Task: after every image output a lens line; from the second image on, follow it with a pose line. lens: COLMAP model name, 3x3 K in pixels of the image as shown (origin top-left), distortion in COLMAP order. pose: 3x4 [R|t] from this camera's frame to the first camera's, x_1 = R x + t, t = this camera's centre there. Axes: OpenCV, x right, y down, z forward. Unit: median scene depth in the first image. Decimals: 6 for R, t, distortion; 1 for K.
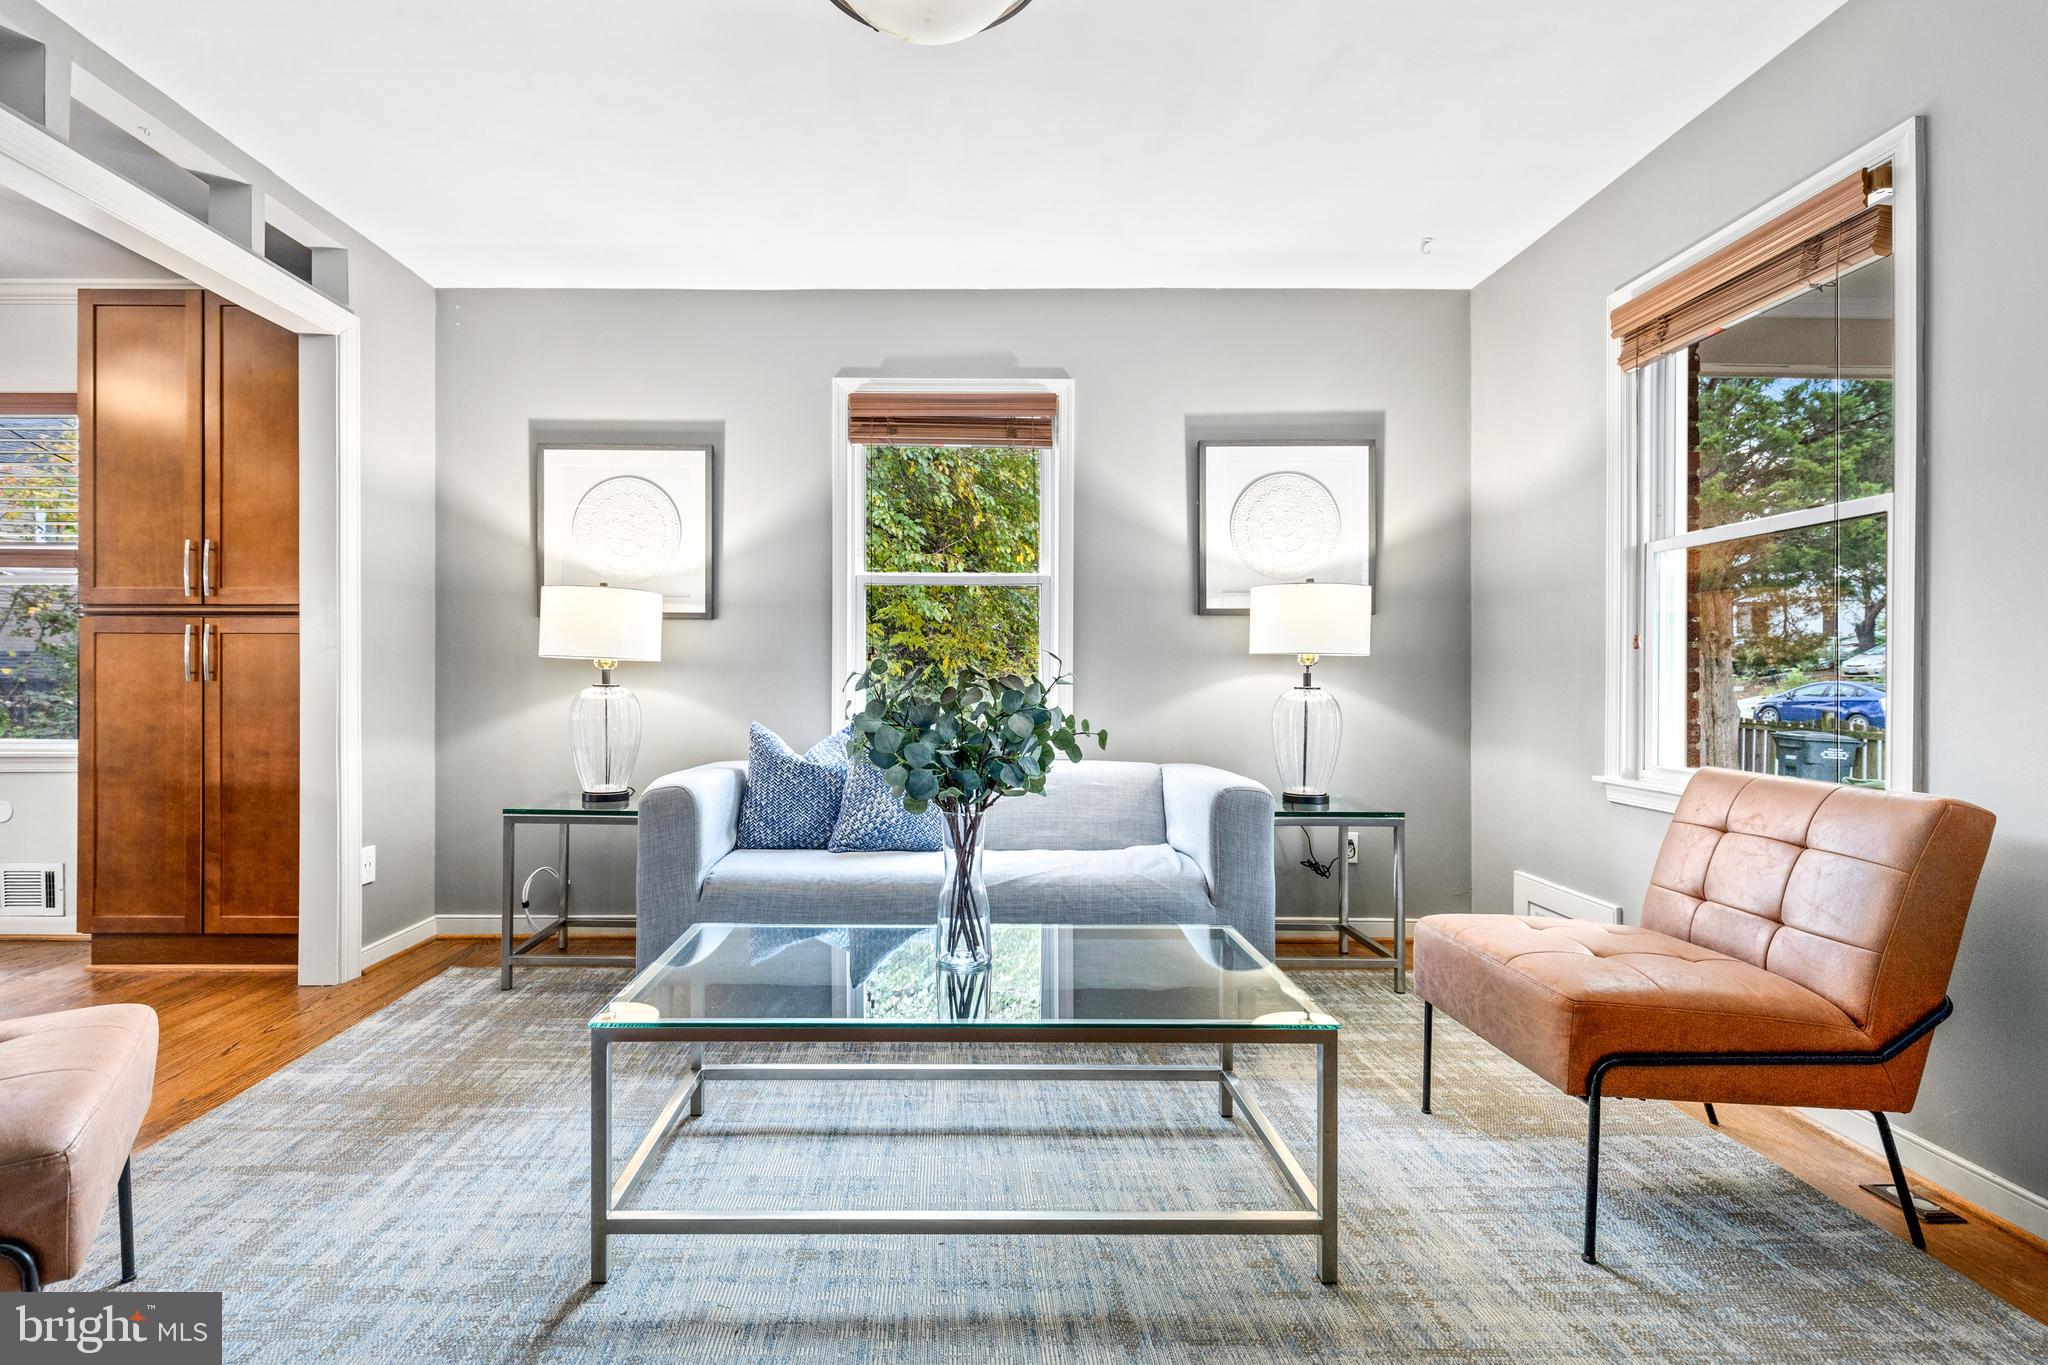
lens RADIAL K [[943.2, 0, 973.8], [0, 943.2, 682.0], [0, 0, 1]] dist [0.009790, -0.000562]
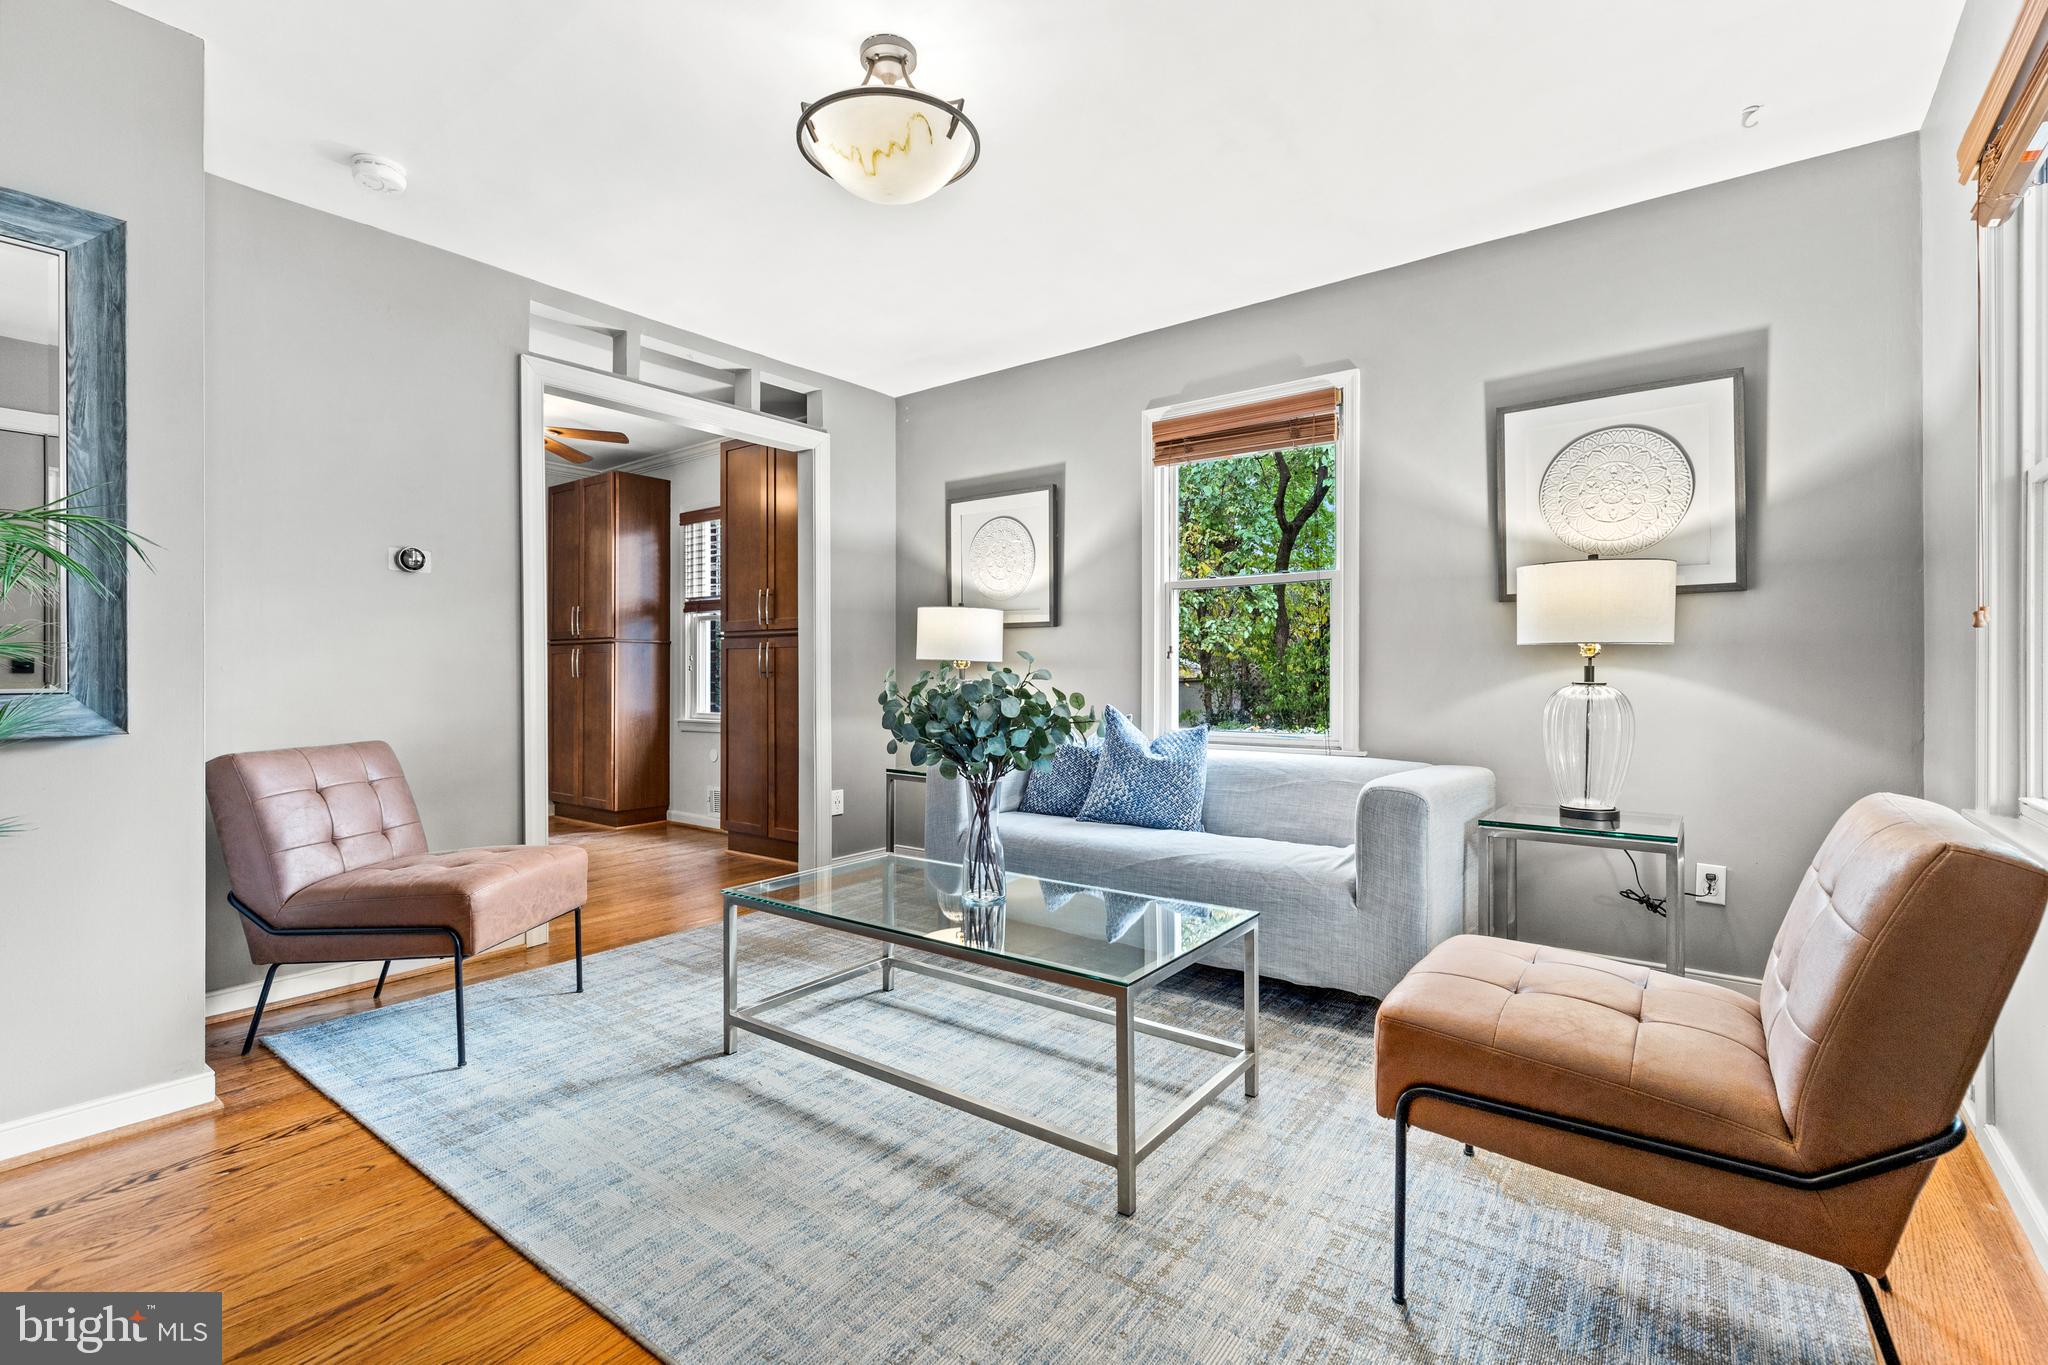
lens RADIAL K [[920.7, 0, 1015.5], [0, 920.7, 672.5], [0, 0, 1]] dist [0.015920, -0.000337]
pose [[0.796011, -0.005575, -0.605257, 0.450584], [0.001426, 0.999972, -0.007335, 0.001930], [0.605281, 0.004975, 0.795996, 0.024850]]
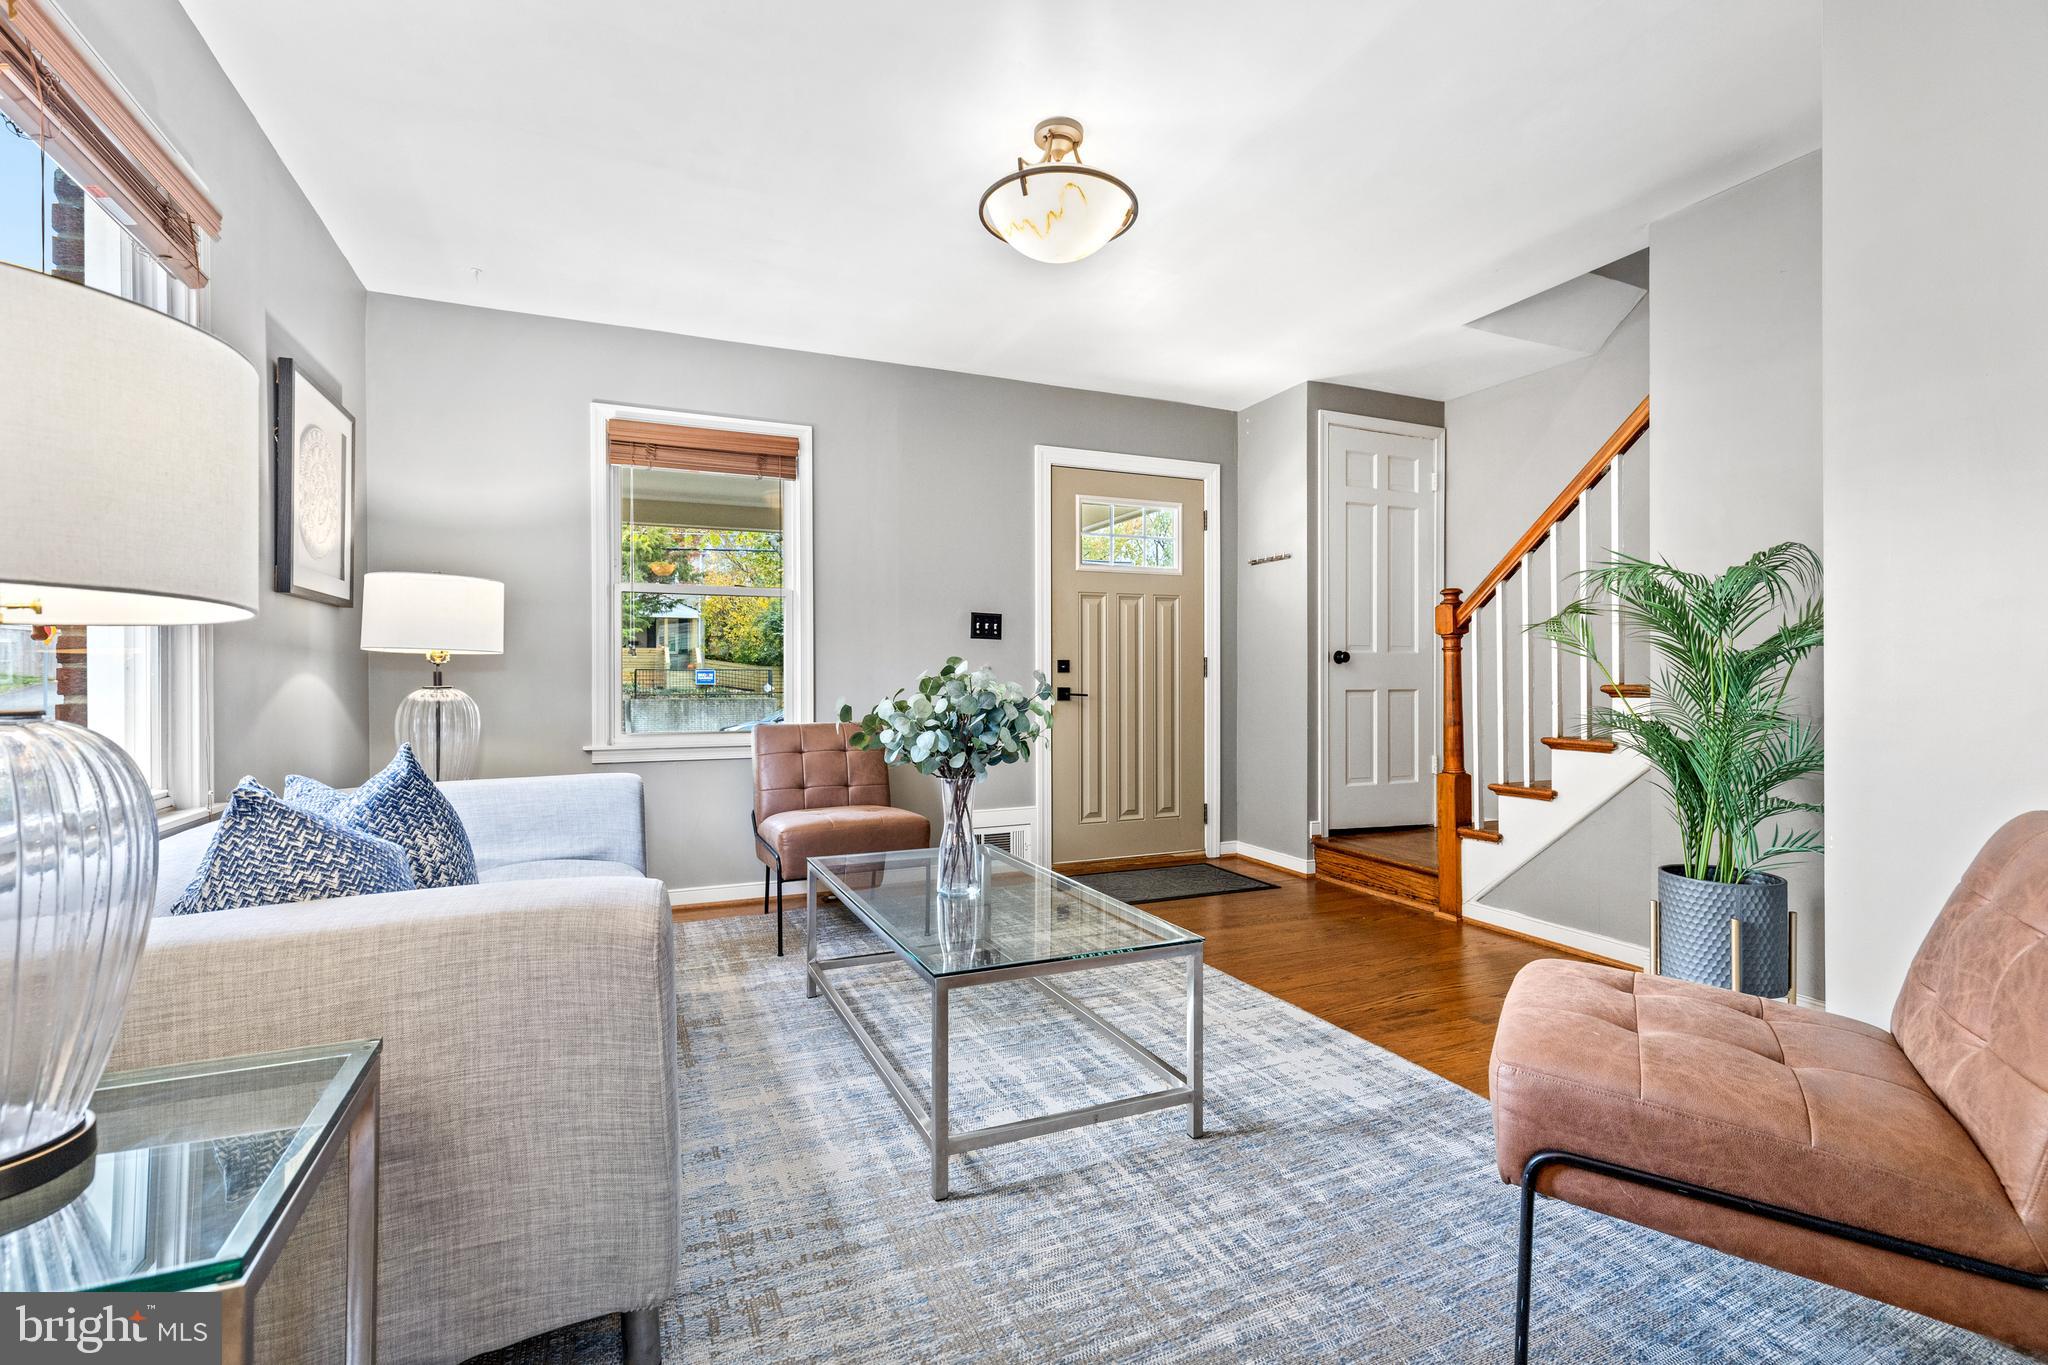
lens RADIAL K [[920.7, 0, 1015.5], [0, 920.7, 672.5], [0, 0, 1]] dist [0.015920, -0.000337]
pose [[-0.402749, -0.003280, 0.915304, -0.718136], [0.002731, 0.999985, 0.004785, -0.008087], [-0.915306, 0.004427, -0.402734, 0.849249]]
